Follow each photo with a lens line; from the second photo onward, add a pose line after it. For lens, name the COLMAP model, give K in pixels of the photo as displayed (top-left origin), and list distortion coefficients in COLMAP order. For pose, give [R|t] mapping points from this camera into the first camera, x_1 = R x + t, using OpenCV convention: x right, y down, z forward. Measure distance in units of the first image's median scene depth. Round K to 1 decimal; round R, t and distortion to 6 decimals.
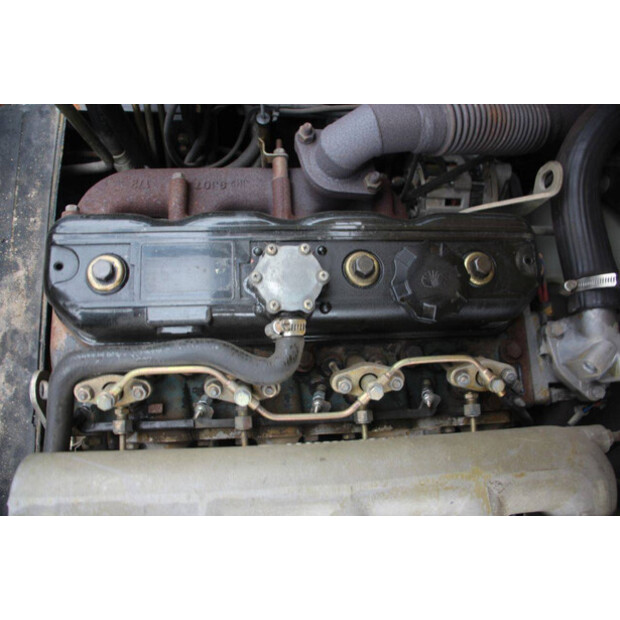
lens RADIAL K [[519.4, 0, 308.5], [0, 519.4, 313.7], [0, 0, 1]] dist [-0.119716, 0.053347]
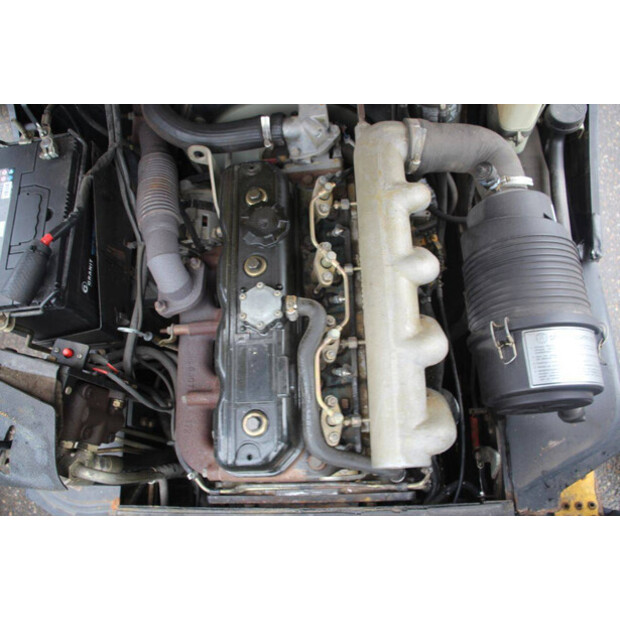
lens RADIAL K [[519.4, 0, 309.0], [0, 519.4, 307.6], [0, 0, 1]] dist [-0.119716, 0.053347]
pose [[0.005953, -0.983681, 0.179822, -0.293692], [0.998150, 0.016725, 0.058448, -0.012403], [-0.060502, 0.179142, 0.981961, -0.528076]]
